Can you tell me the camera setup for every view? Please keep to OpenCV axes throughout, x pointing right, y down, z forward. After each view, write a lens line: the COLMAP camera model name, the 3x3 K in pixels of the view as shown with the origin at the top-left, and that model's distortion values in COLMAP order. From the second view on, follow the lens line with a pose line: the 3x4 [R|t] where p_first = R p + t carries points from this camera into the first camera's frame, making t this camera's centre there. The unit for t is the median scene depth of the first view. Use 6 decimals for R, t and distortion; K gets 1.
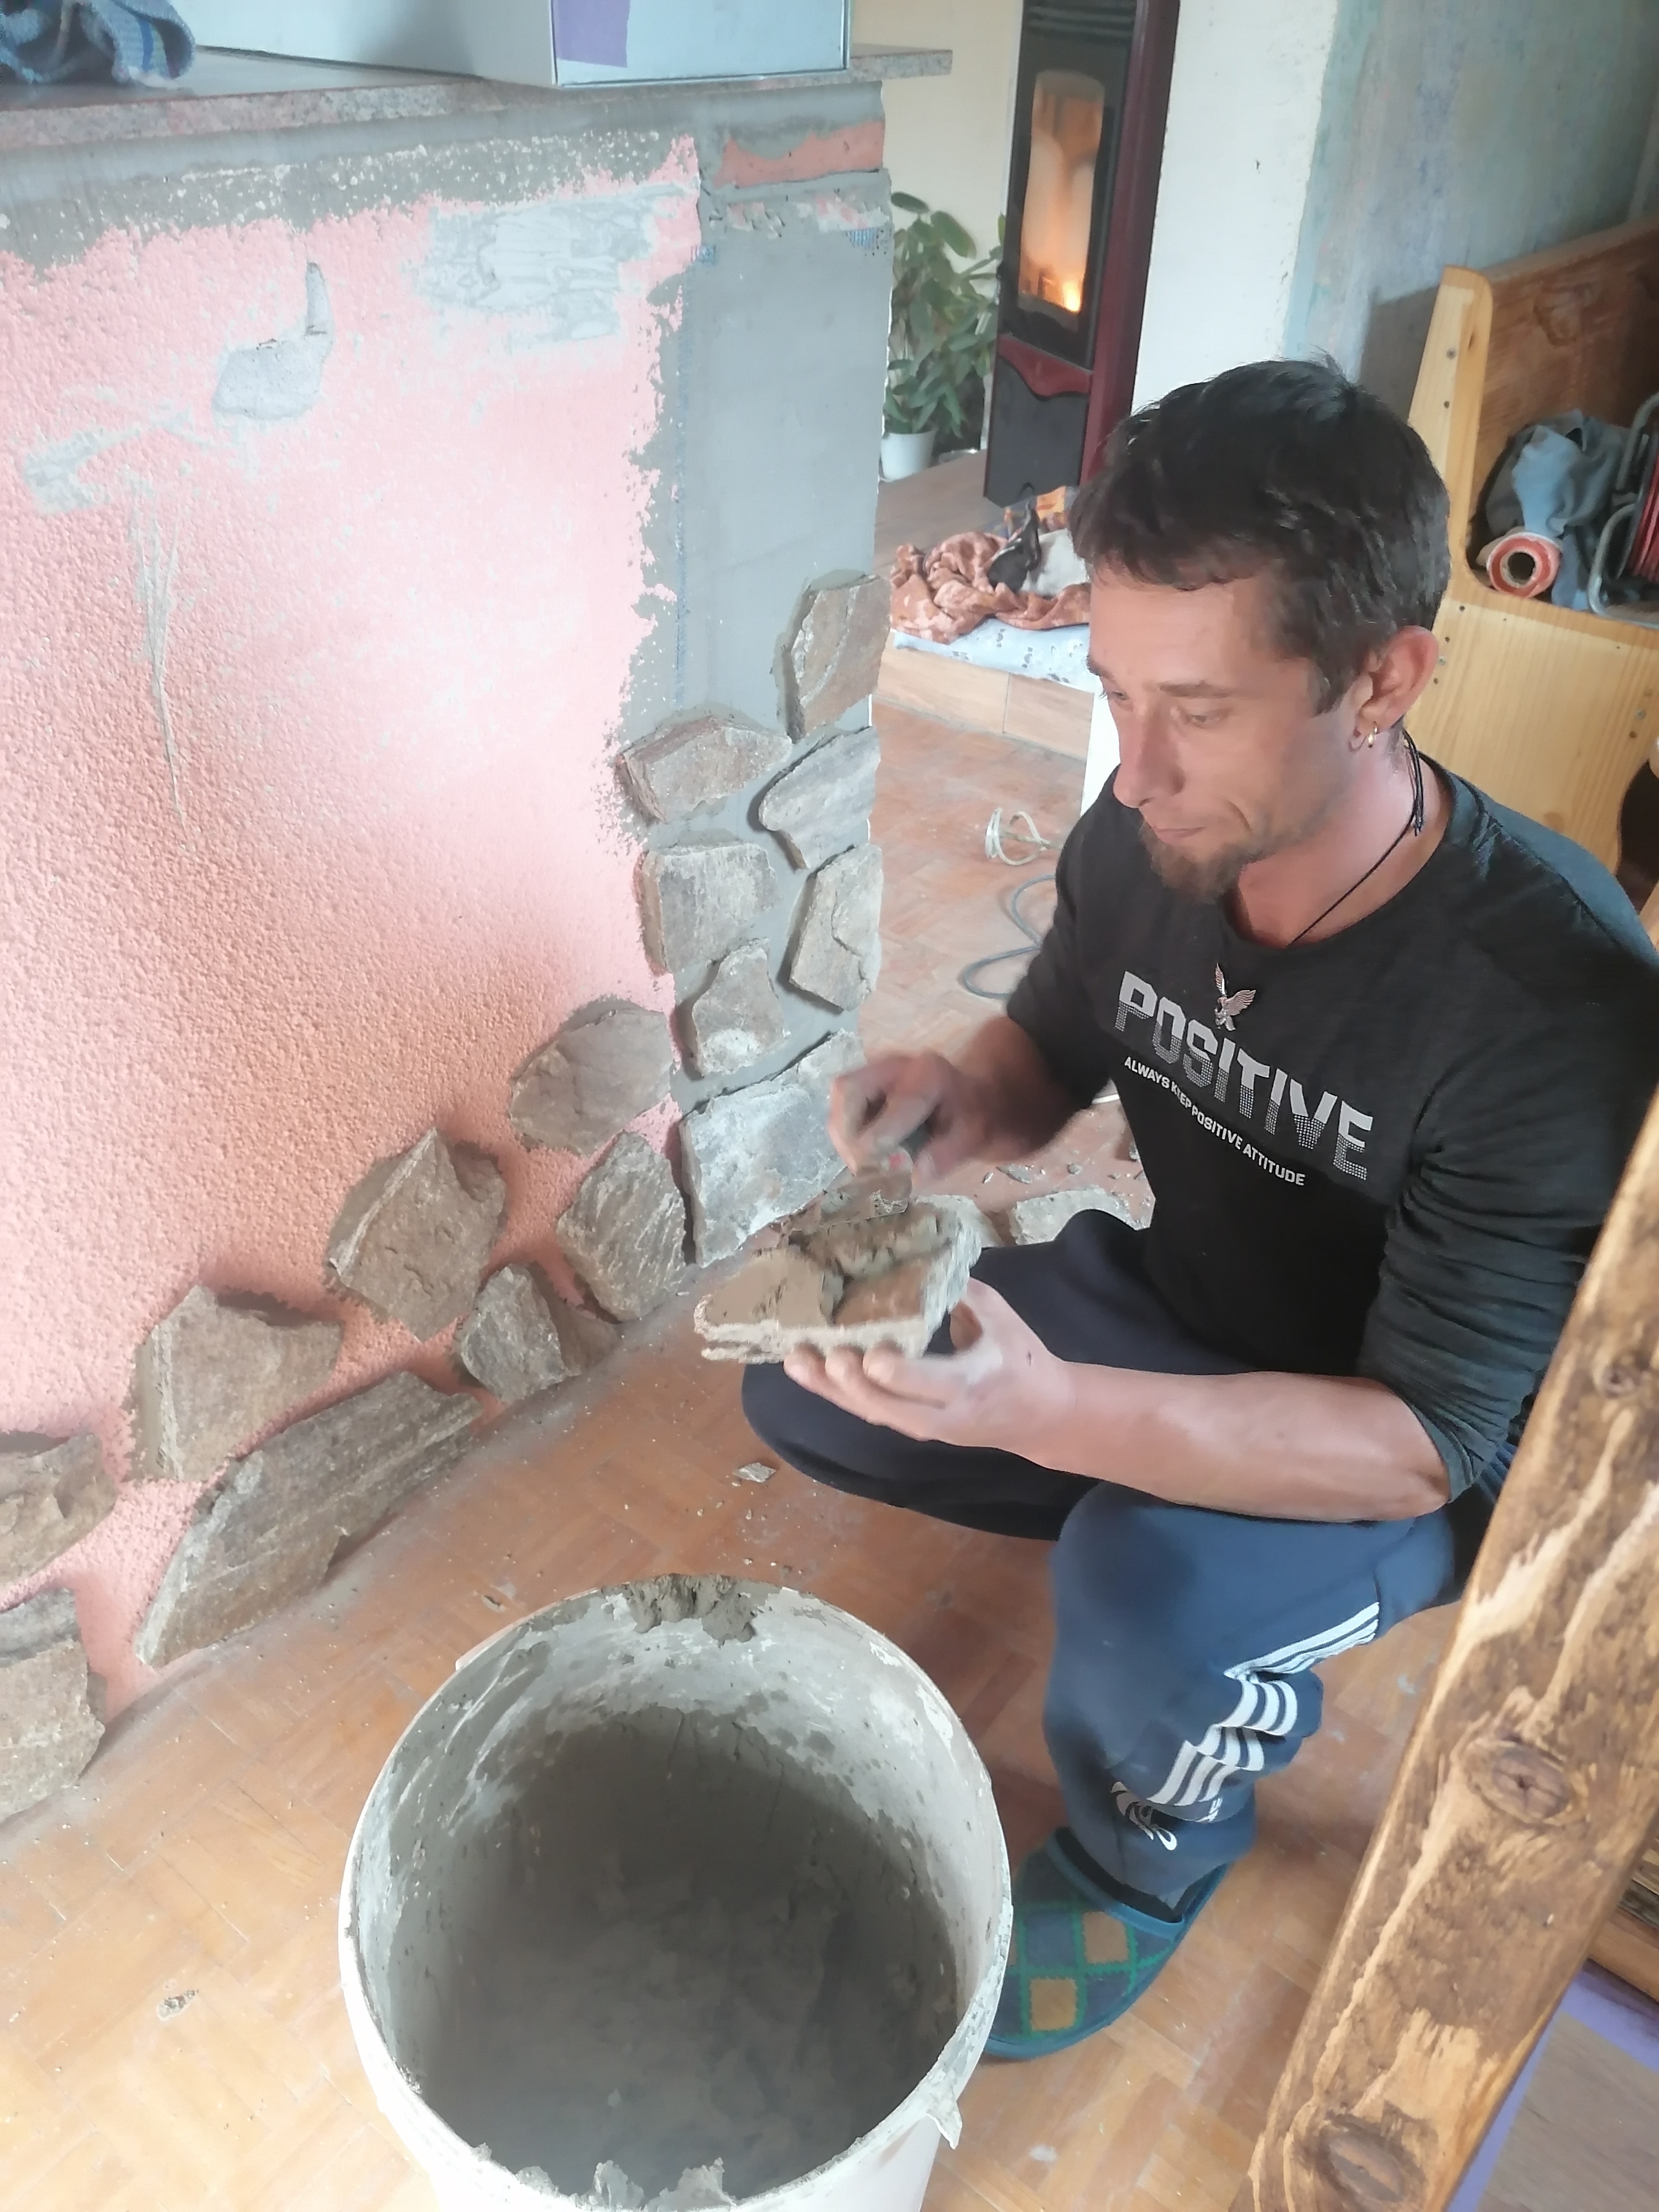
lens RADIAL K [[1655.8, 0, 829.5], [0, 1655.8, 1106.0], [0, 0, 1]] dist [0.113376, -0.146391]
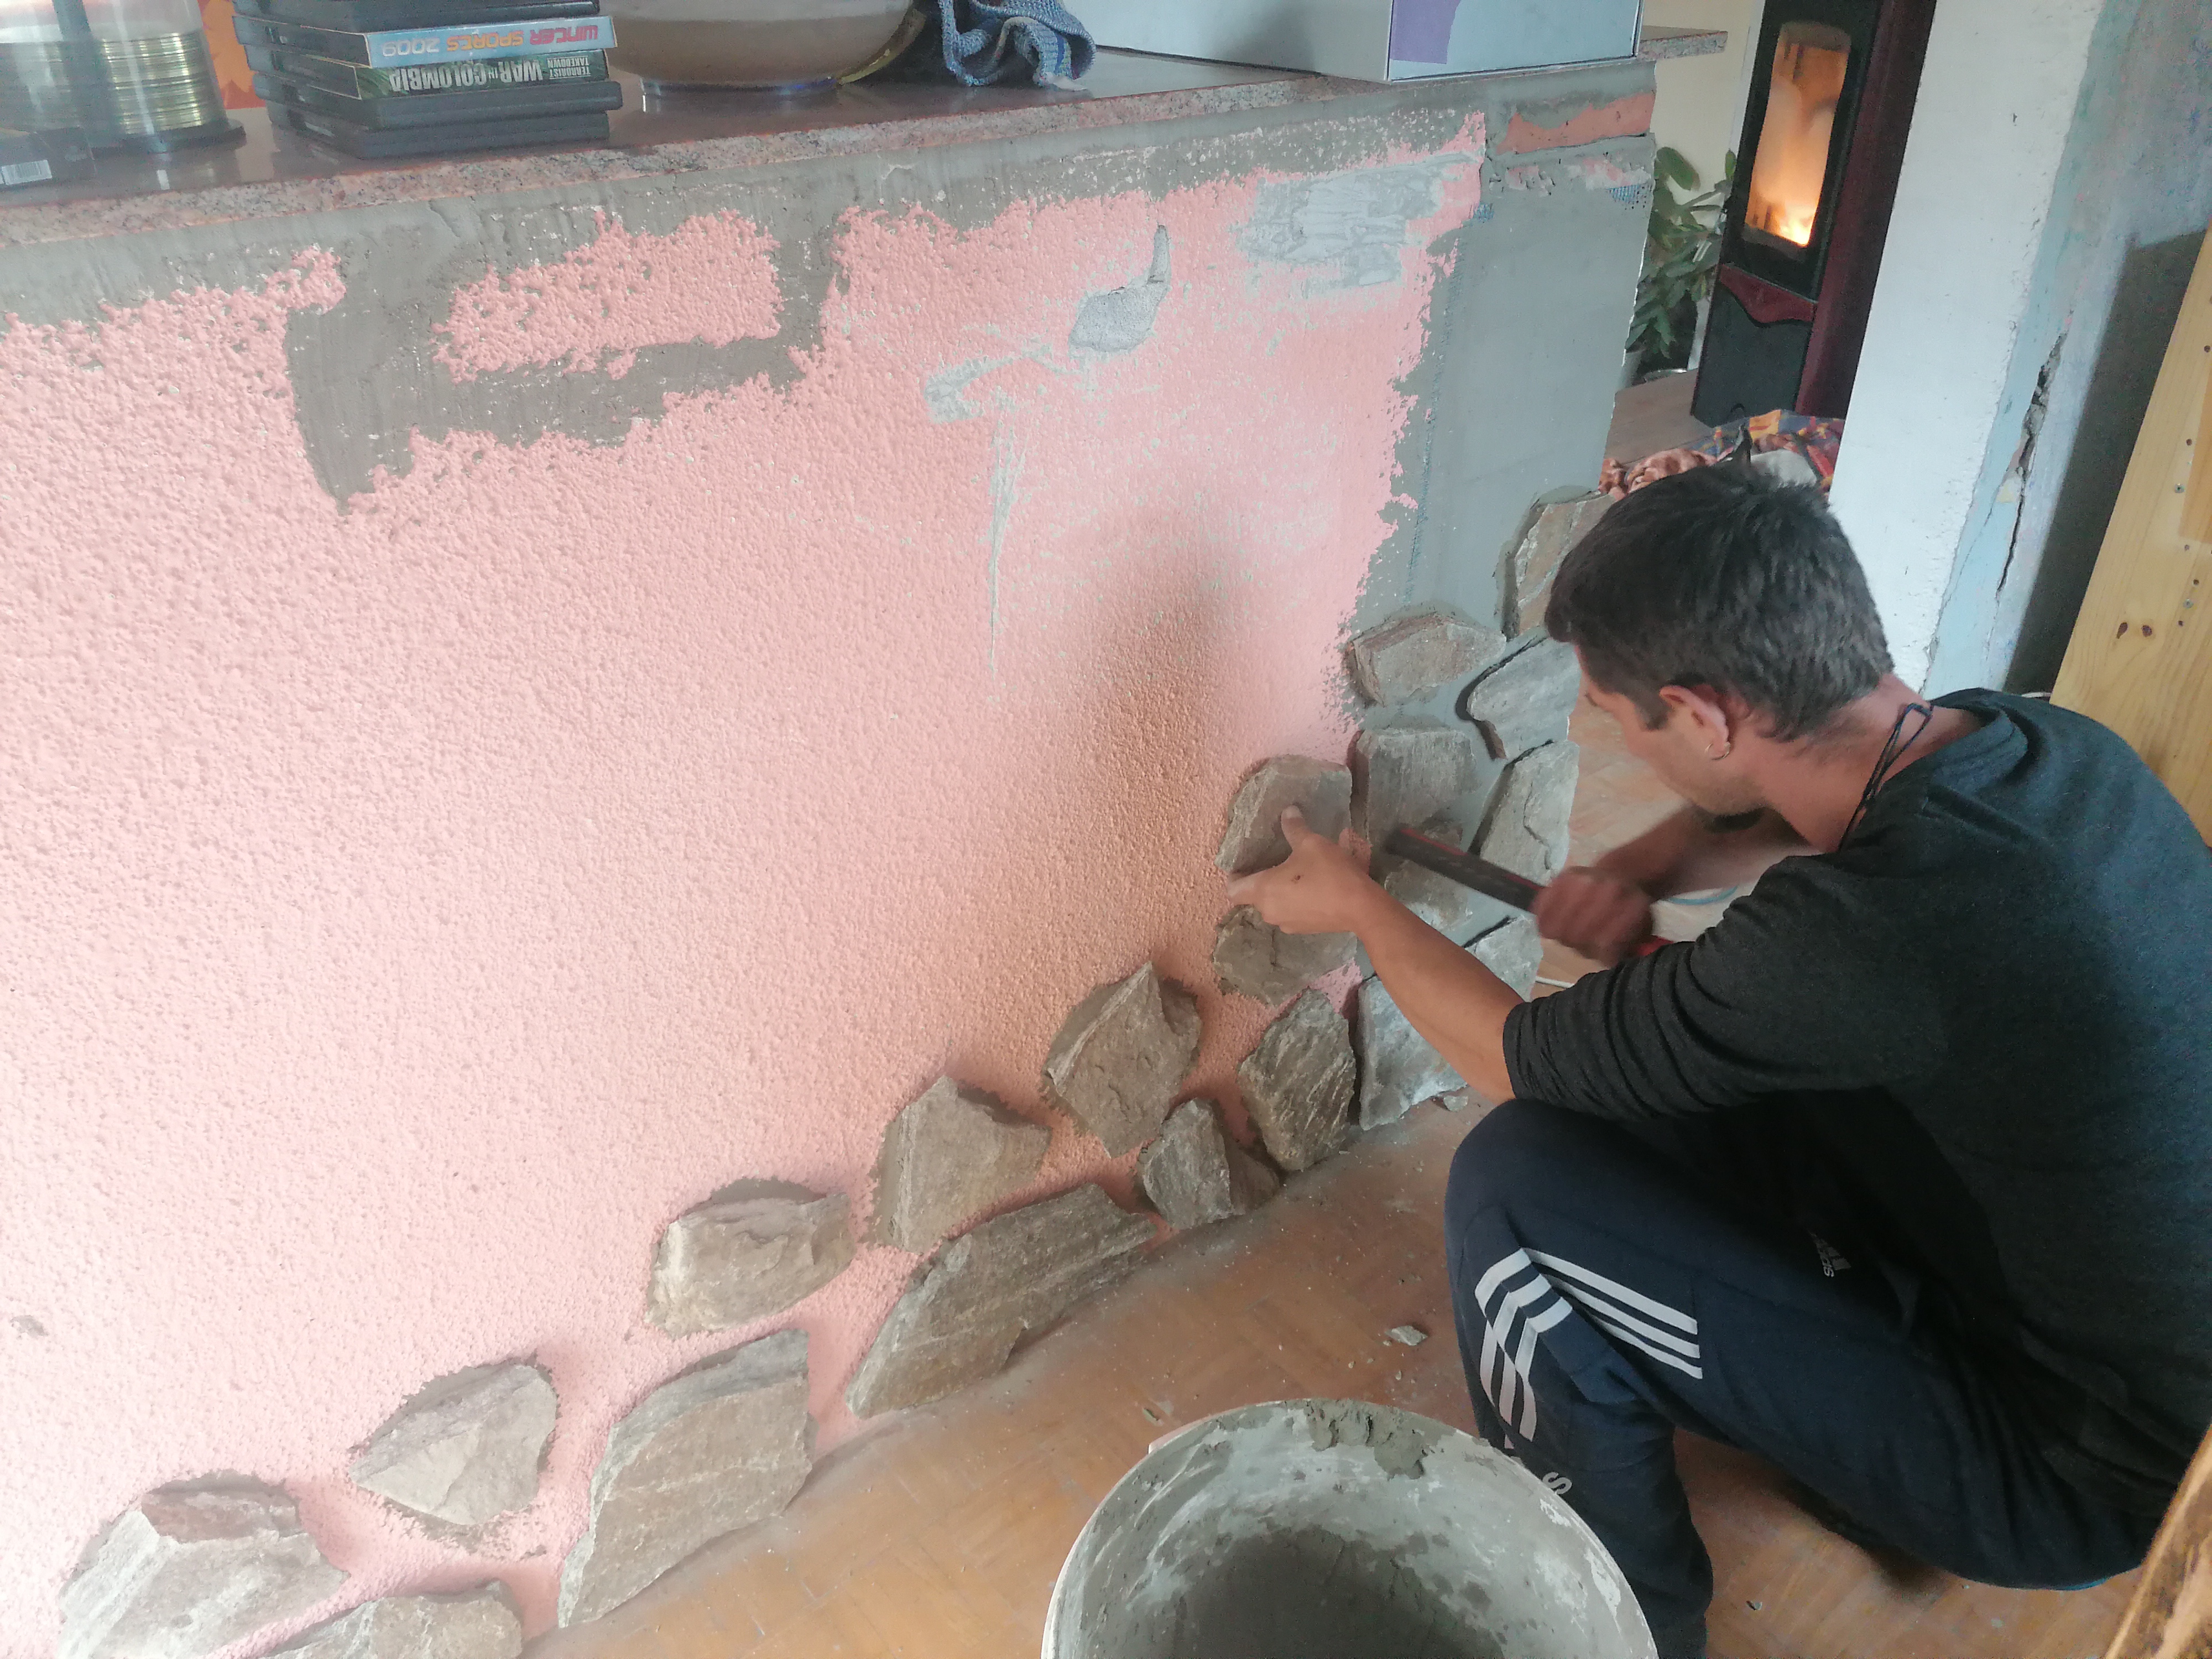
lens RADIAL K [[1655.8, 0, 1104.4], [0, 1655.8, 823.3], [0, 0, 1]] dist [0.113376, -0.146391]
pose [[0.973437, 0.090771, -0.210191, -0.047368], [-0.110945, 0.990077, -0.086247, 0.022070], [0.200276, 0.107275, 0.973849, -0.095707]]
